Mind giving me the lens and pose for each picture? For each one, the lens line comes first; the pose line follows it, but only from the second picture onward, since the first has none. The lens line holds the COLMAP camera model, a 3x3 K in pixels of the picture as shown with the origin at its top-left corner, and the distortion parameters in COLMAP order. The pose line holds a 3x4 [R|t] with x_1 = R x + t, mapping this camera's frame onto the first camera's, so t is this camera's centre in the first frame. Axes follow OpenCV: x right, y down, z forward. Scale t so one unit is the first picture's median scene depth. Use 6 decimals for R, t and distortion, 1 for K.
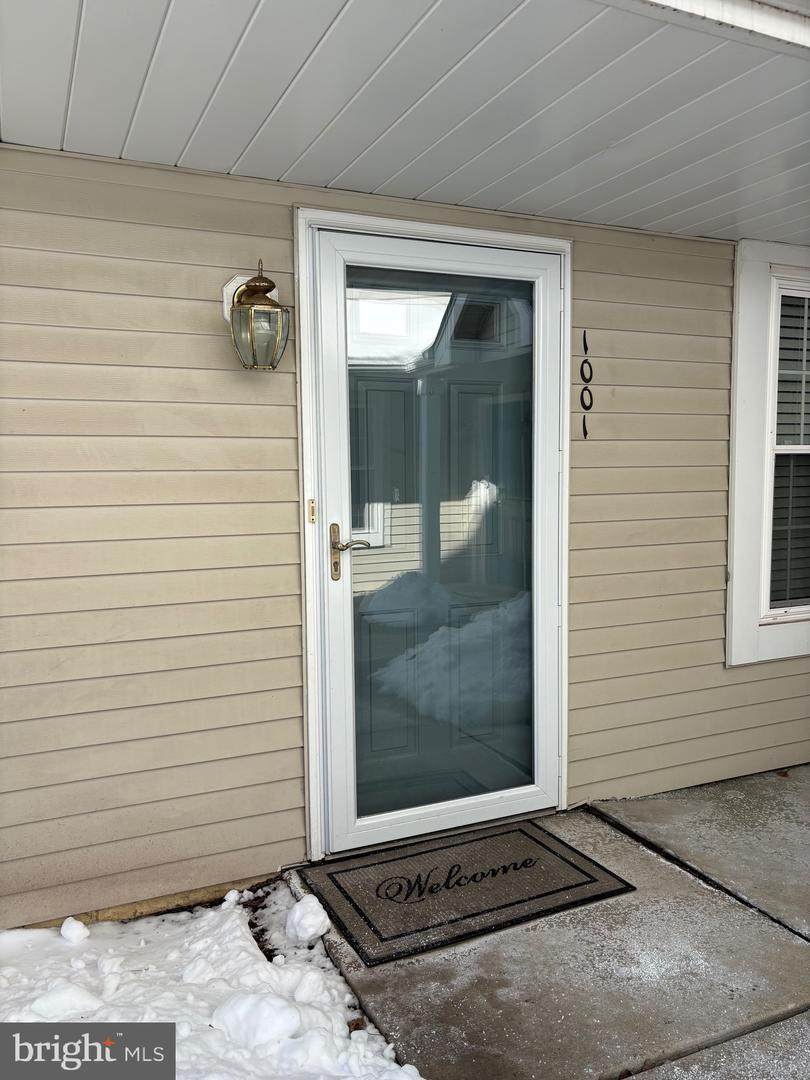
lens RADIAL K [[819.0, 0, 405.0], [0, 819.0, 540.0], [0, 0, 1]] dist [0.006846, 0.011683]
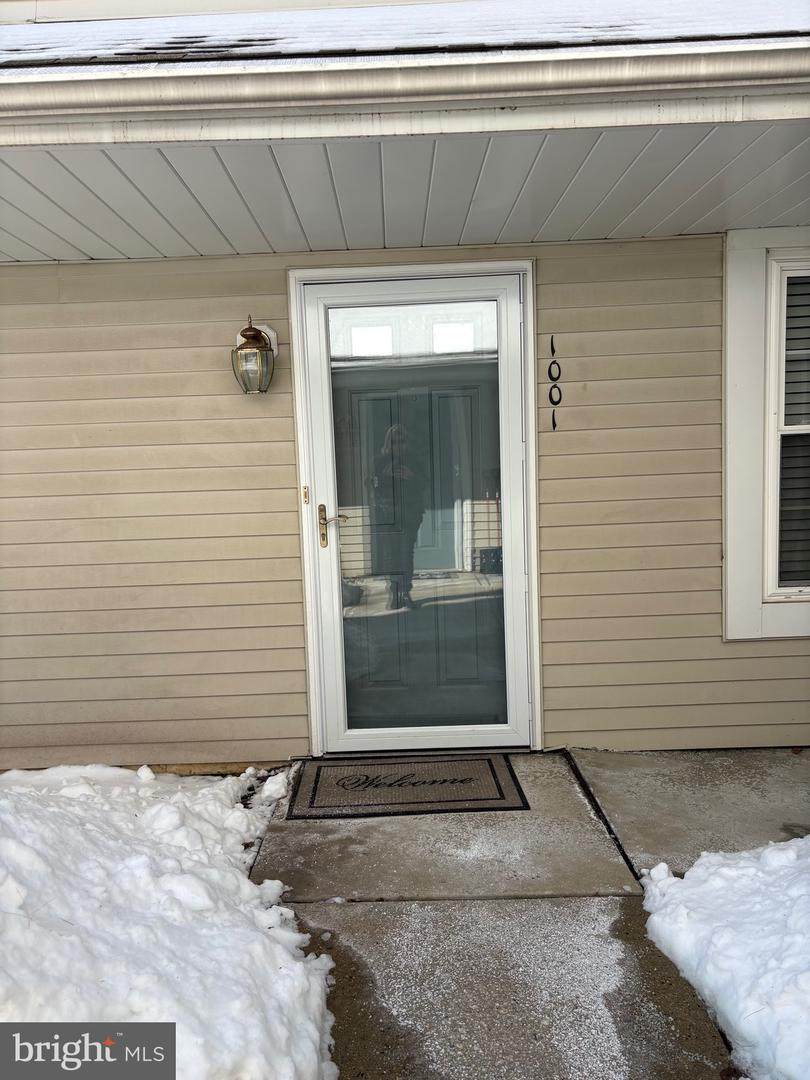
lens RADIAL K [[819.0, 0, 405.0], [0, 819.0, 540.0], [0, 0, 1]] dist [0.006846, 0.011683]
pose [[0.912932, 0.016916, -0.407761, 0.562203], [-0.007293, 0.999657, 0.025142, 0.003456], [0.408046, -0.019979, 0.912743, -0.152312]]
